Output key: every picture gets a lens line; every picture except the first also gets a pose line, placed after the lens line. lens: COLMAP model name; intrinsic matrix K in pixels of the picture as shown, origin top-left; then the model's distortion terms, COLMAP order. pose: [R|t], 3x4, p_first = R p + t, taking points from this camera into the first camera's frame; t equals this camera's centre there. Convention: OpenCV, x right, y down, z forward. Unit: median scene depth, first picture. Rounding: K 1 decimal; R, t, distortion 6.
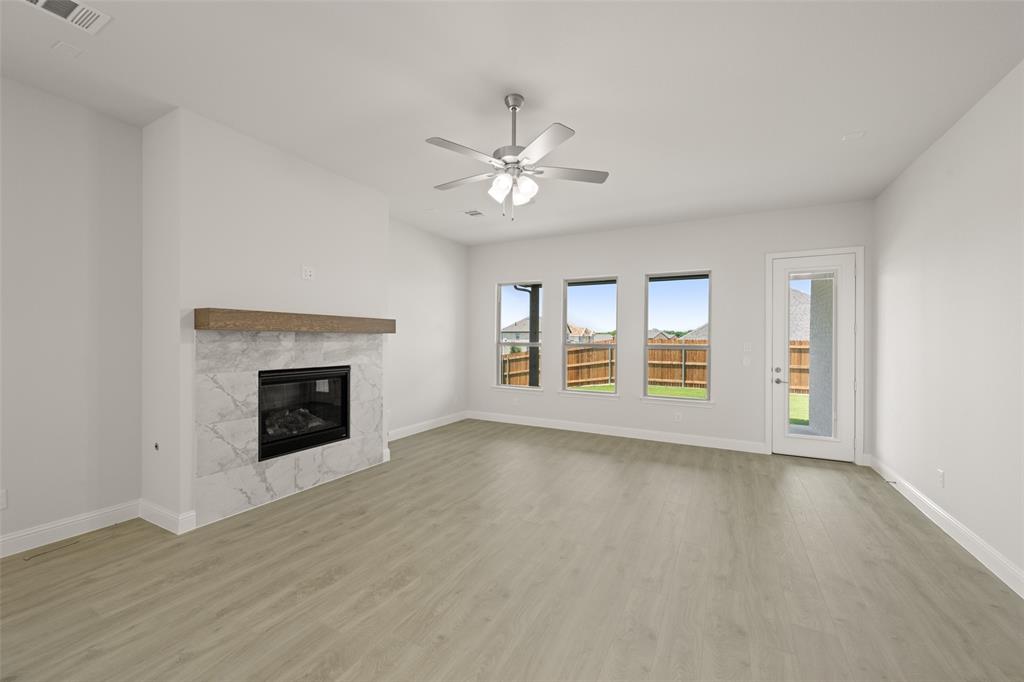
lens RADIAL K [[402.4, 0, 512.0], [0, 402.4, 341.0], [0, 0, 1]] dist [0.002358, 0.000478]
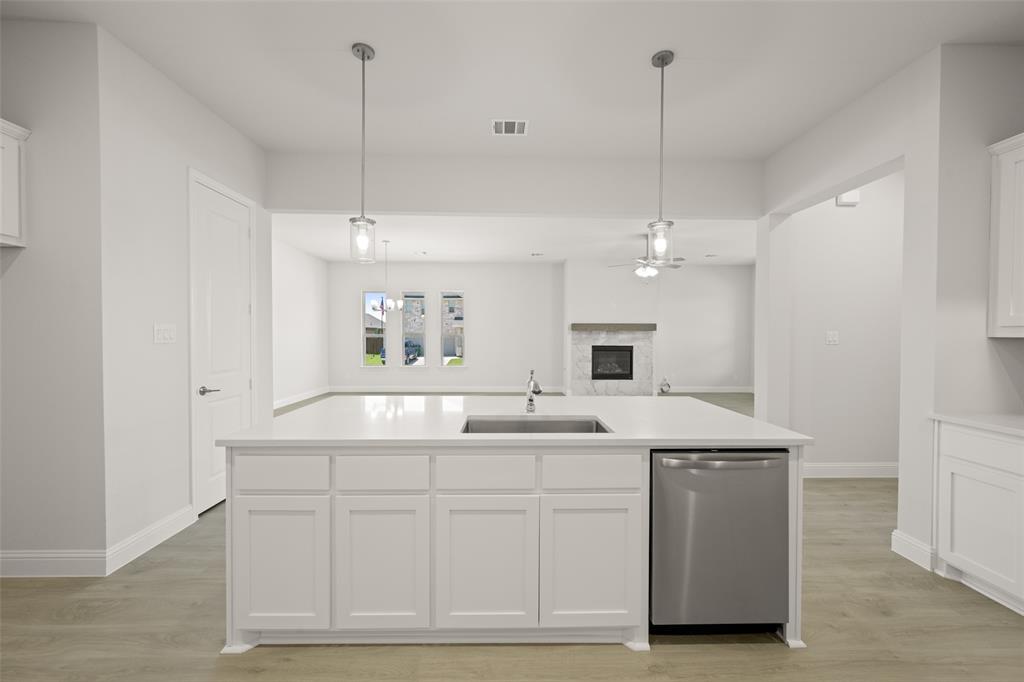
lens RADIAL K [[402.4, 0, 512.0], [0, 402.4, 341.0], [0, 0, 1]] dist [0.002358, 0.000478]
pose [[0.490669, 0.006531, -0.871321, 1.337883], [-0.004196, 0.999978, 0.005132, 0.030553], [0.871336, 0.001138, 0.490686, -0.718104]]
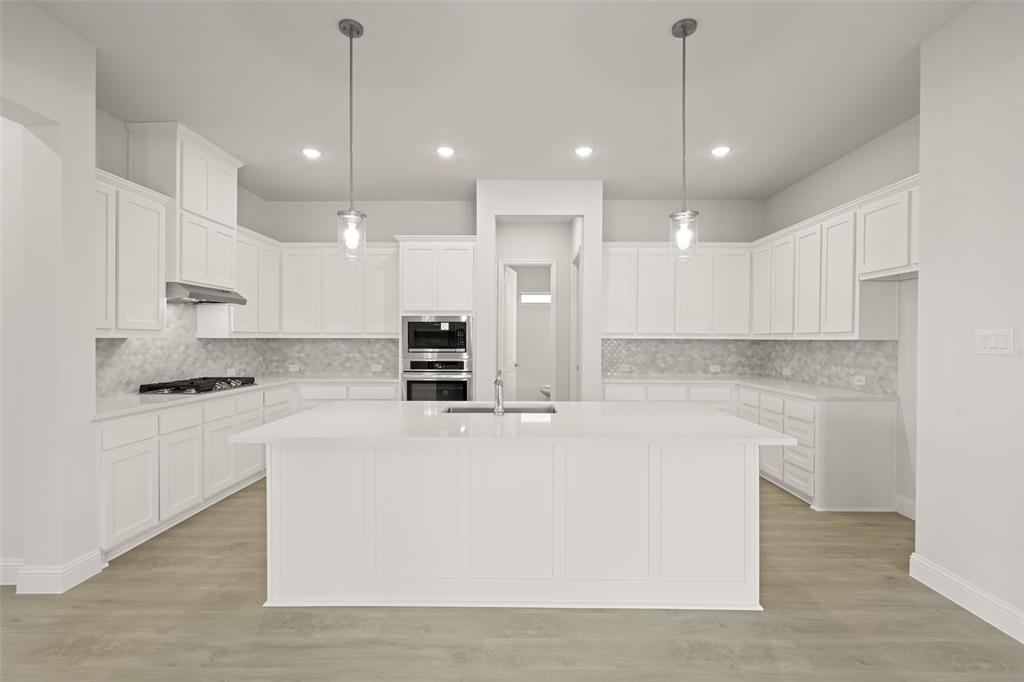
lens RADIAL K [[451.4, 0, 512.0], [0, 451.4, 341.0], [0, 0, 1]] dist [0.000539, -0.000081]
pose [[-0.458981, -0.016442, 0.888294, 0.139454], [-0.003783, 0.999856, 0.016553, 0.015166], [-0.888438, 0.004237, -0.458977, -0.059041]]
